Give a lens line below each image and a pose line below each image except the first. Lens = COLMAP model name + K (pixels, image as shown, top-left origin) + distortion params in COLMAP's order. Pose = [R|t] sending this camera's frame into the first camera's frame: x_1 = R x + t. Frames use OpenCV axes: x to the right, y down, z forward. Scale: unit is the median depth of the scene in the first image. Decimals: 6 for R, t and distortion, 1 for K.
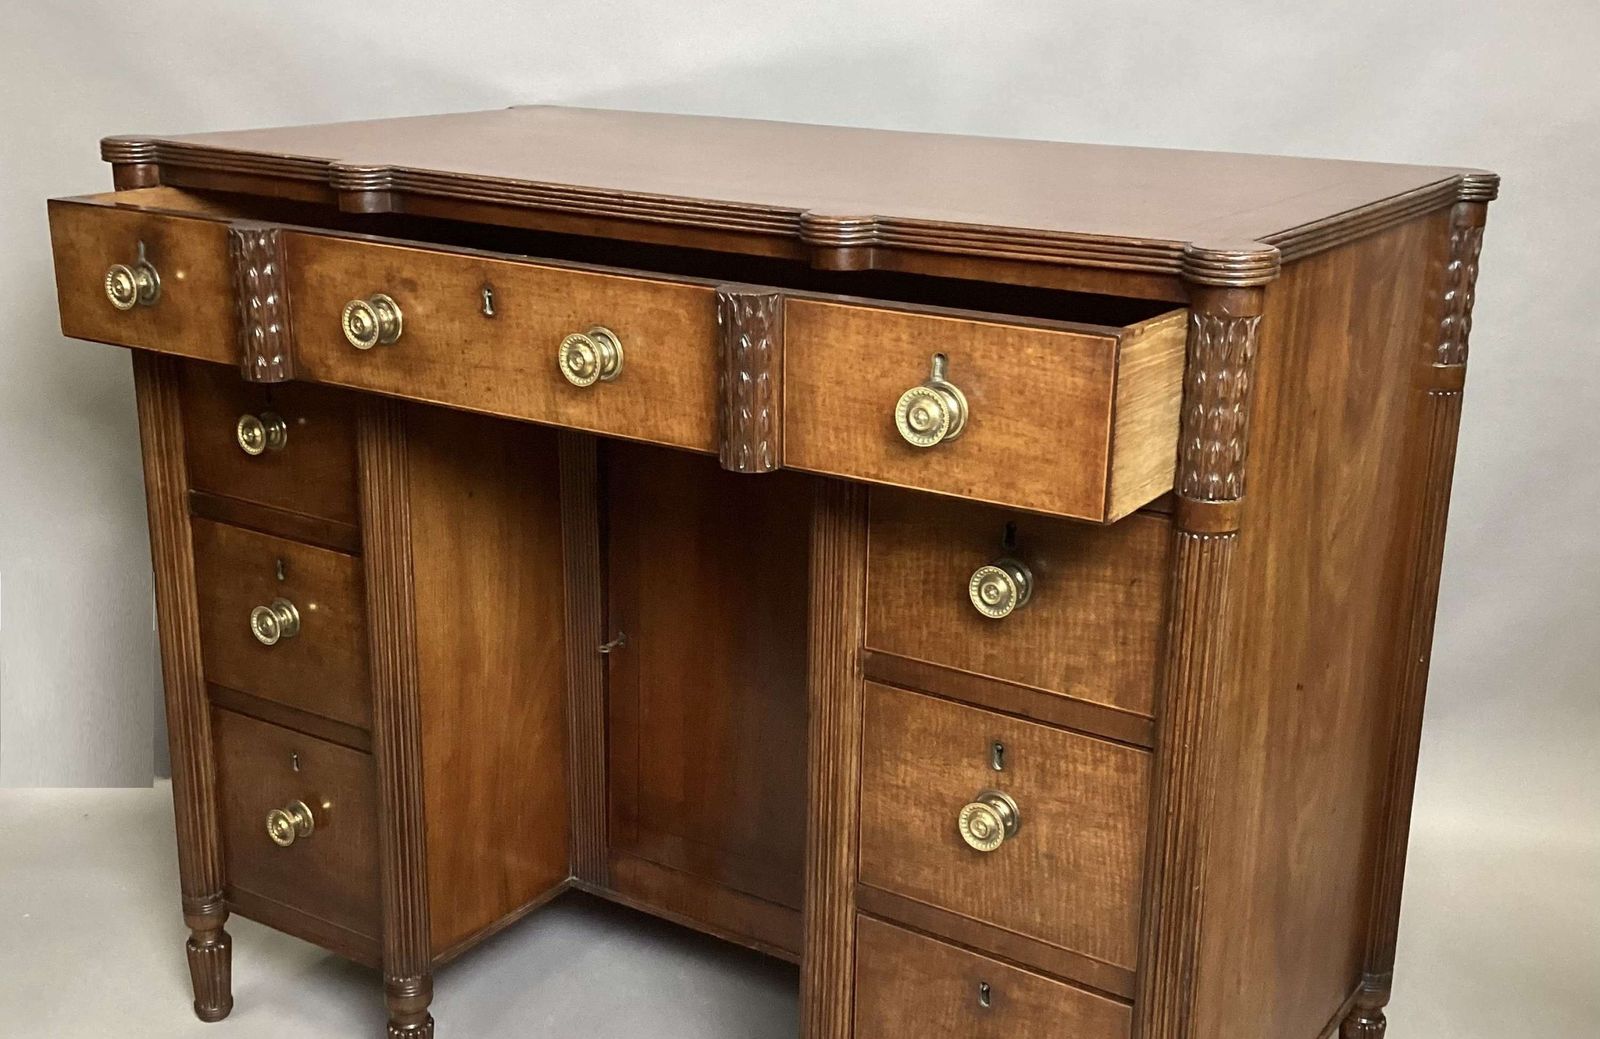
lens RADIAL K [[1789.2, 0, 861.7], [0, 1789.2, 564.4], [0, 0, 1]] dist [0.110802, 0.000000]
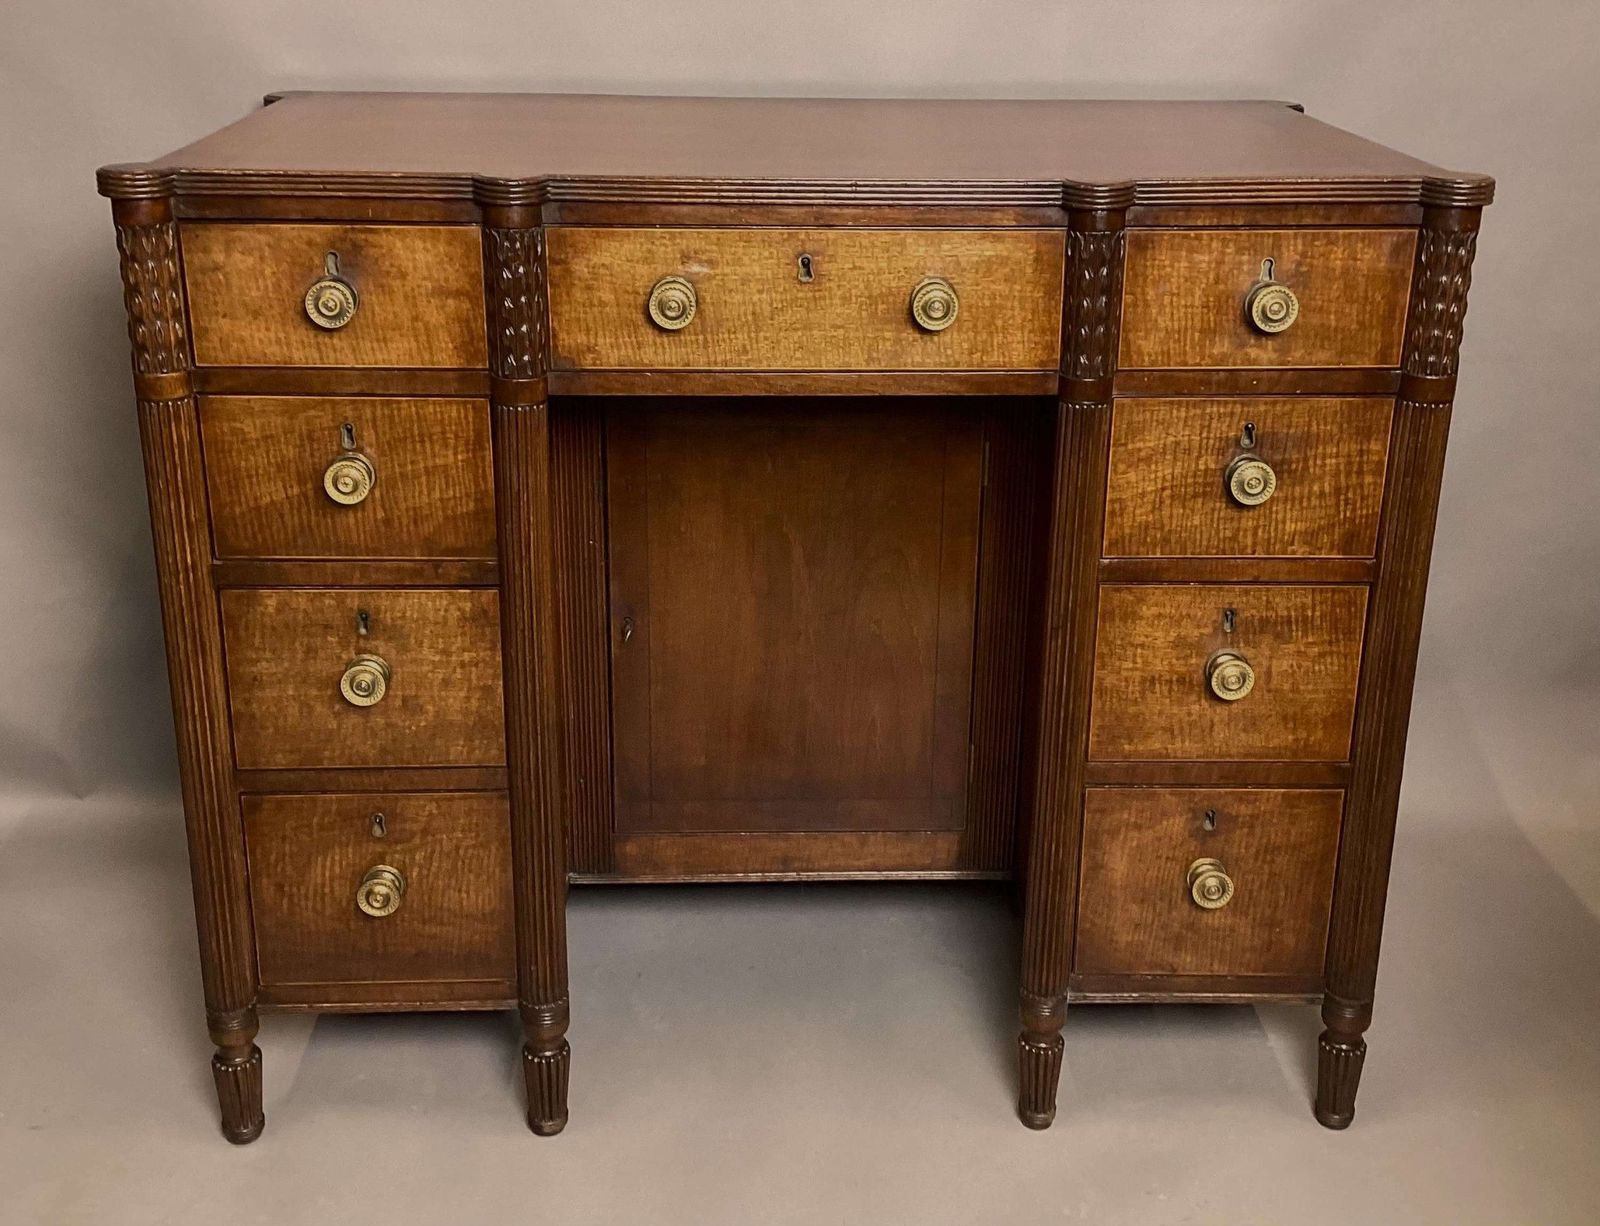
lens RADIAL K [[1428.4, 0, 845.6], [0, 1428.4, 550.8], [0, 0, 1]] dist [0.075803, -0.001746]
pose [[0.831804, -0.175383, 0.526634, -0.618690], [0.177703, 0.982976, 0.046679, -0.030498], [-0.525855, 0.054756, 0.848810, 0.288396]]
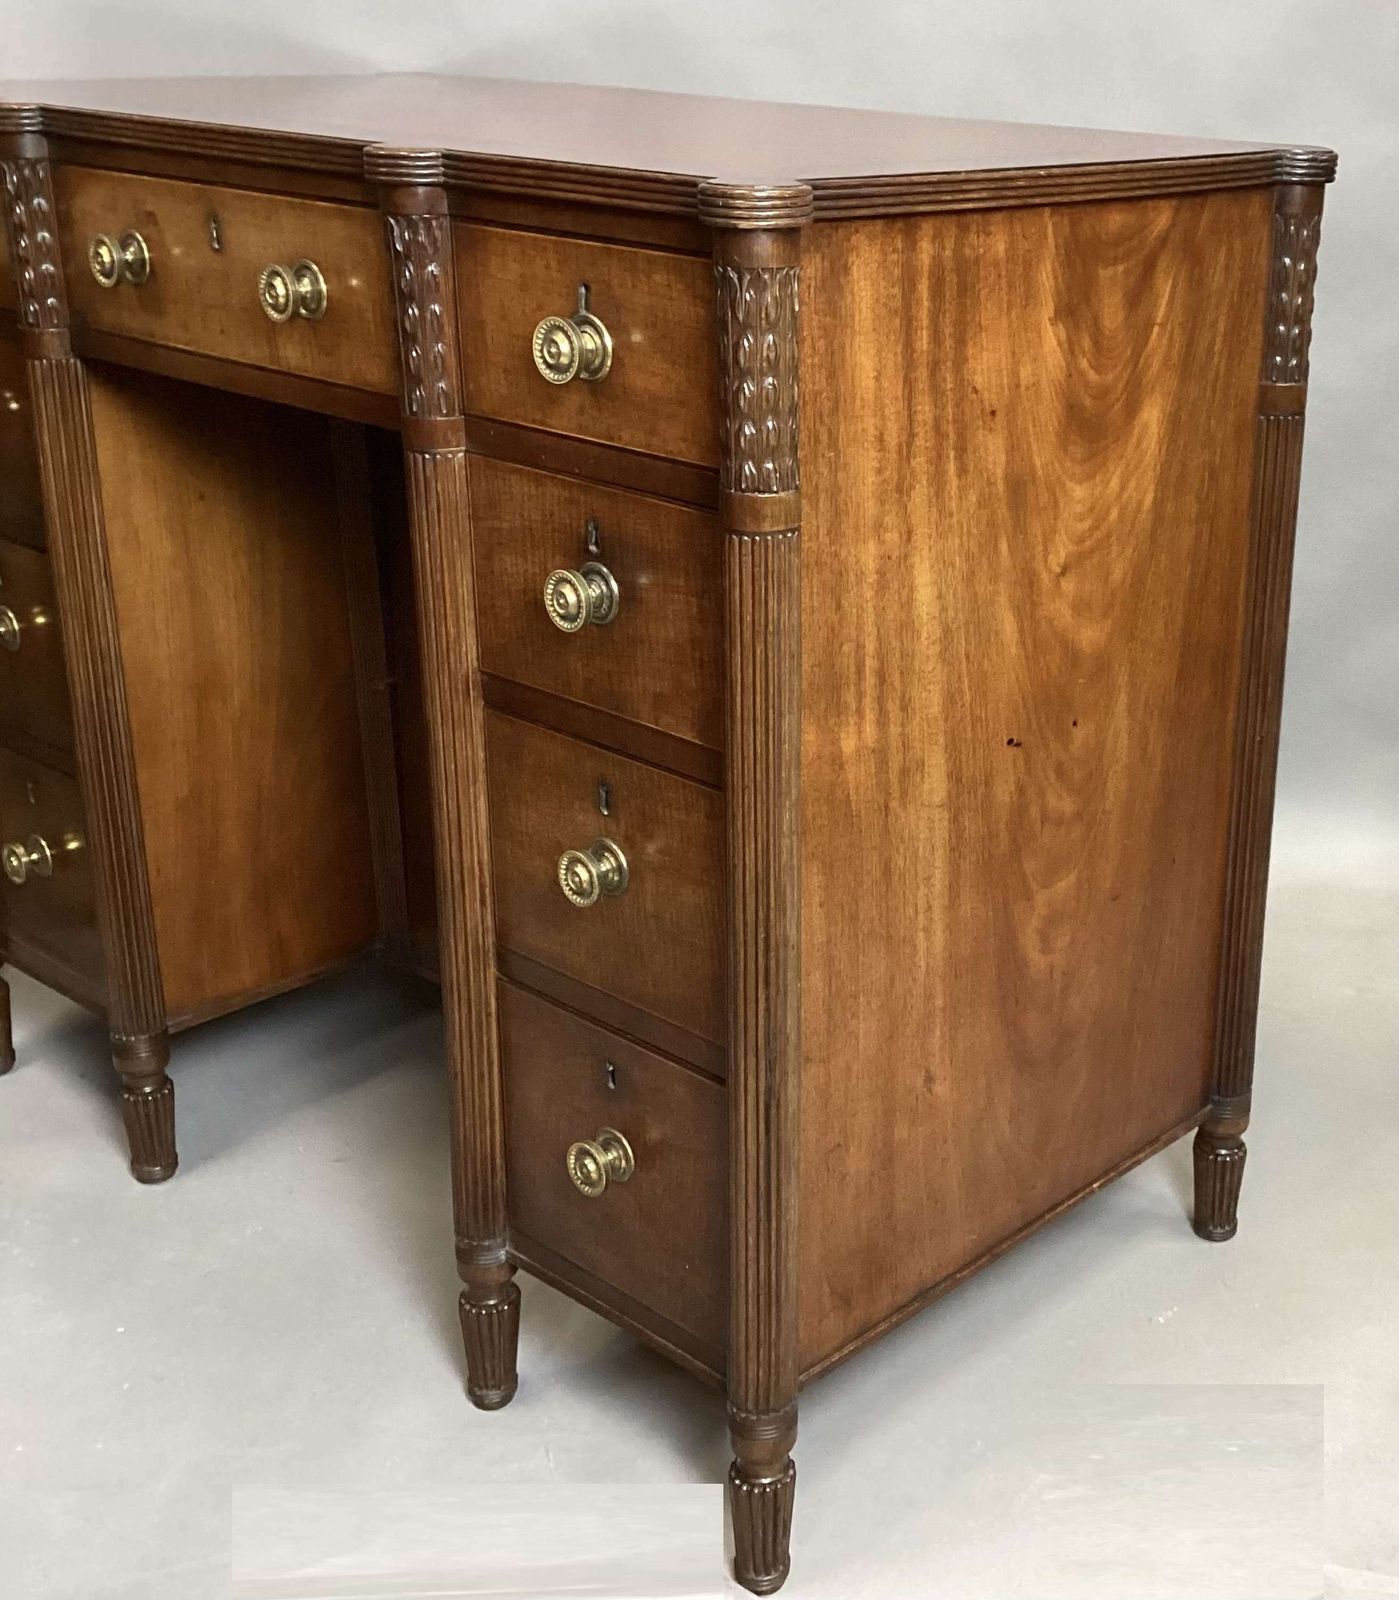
lens RADIAL K [[1945.4, 0, 1013.2], [0, 1945.4, 726.2], [0, 0, 1]] dist [0.147202, 0.000000]
pose [[0.993539, 0.047662, -0.102993, 0.348972], [-0.044932, 0.998579, 0.028665, 0.034804], [0.104213, -0.023852, 0.994269, 0.082173]]
